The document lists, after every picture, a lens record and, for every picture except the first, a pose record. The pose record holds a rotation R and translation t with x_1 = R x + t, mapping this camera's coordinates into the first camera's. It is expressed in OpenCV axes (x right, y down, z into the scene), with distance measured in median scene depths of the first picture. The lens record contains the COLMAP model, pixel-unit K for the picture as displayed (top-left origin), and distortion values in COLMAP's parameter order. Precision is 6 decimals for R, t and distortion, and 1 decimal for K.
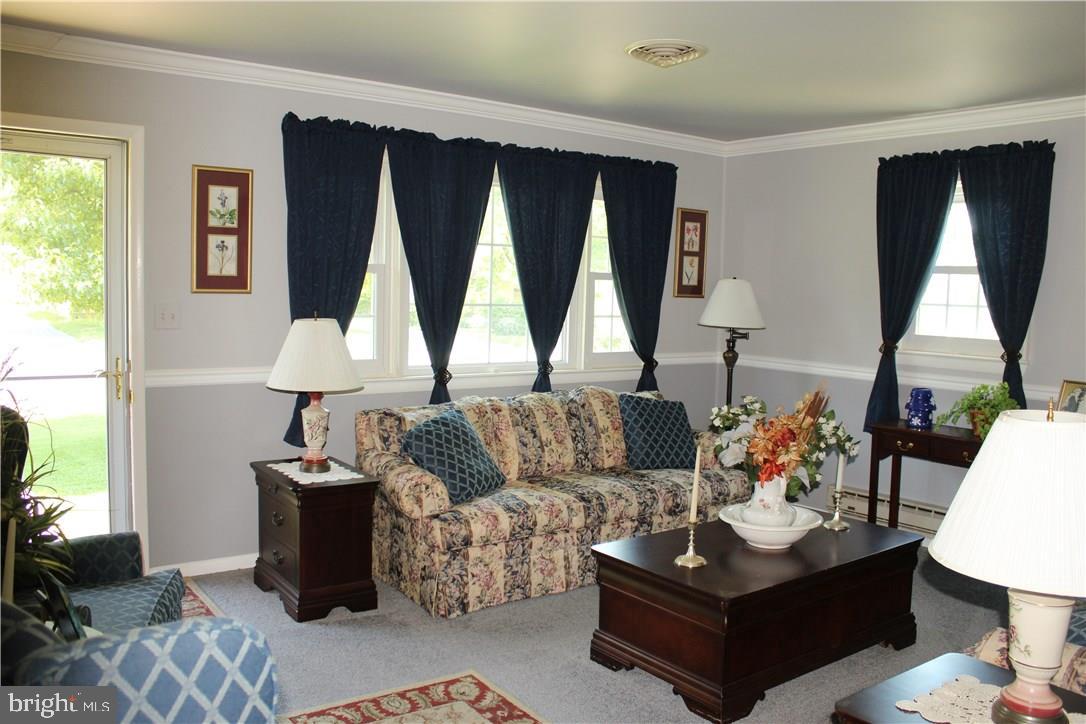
lens RADIAL K [[920.9, 0, 539.6], [0, 920.9, 367.3], [0, 0, 1]] dist [-0.148570, 0.128068]
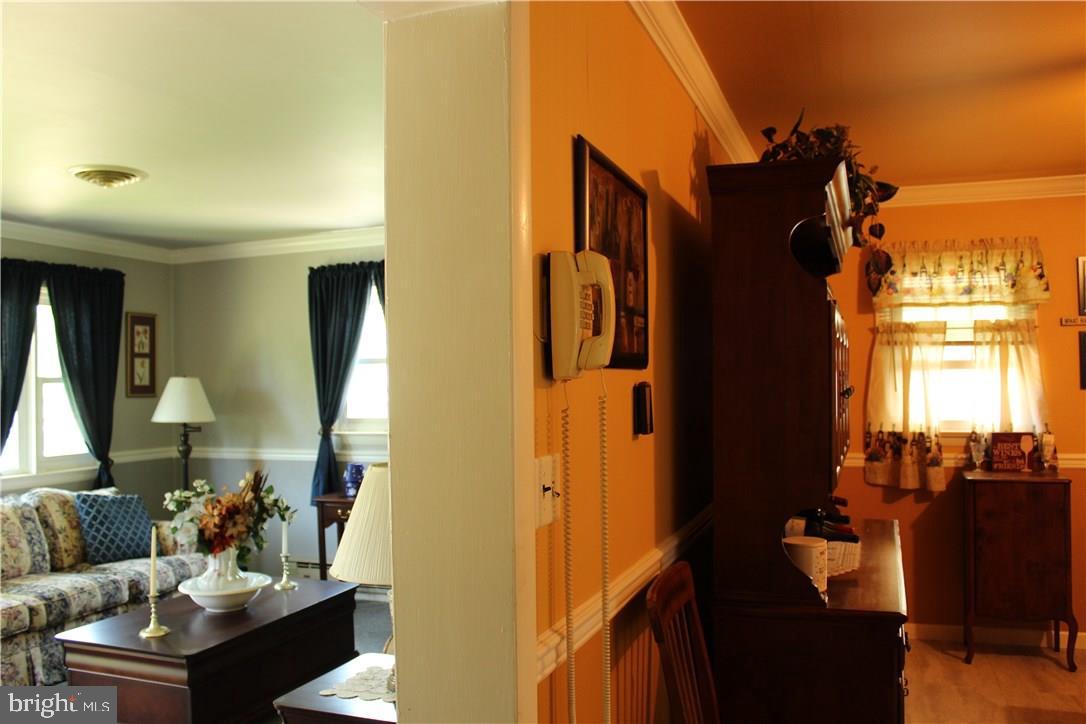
lens RADIAL K [[920.9, 0, 539.6], [0, 920.9, 367.3], [0, 0, 1]] dist [-0.148570, 0.128068]
pose [[0.841260, -0.033669, 0.539582, -0.010223], [0.088693, 0.993132, -0.076311, 0.011568], [-0.533306, 0.112054, 0.838468, -0.135513]]
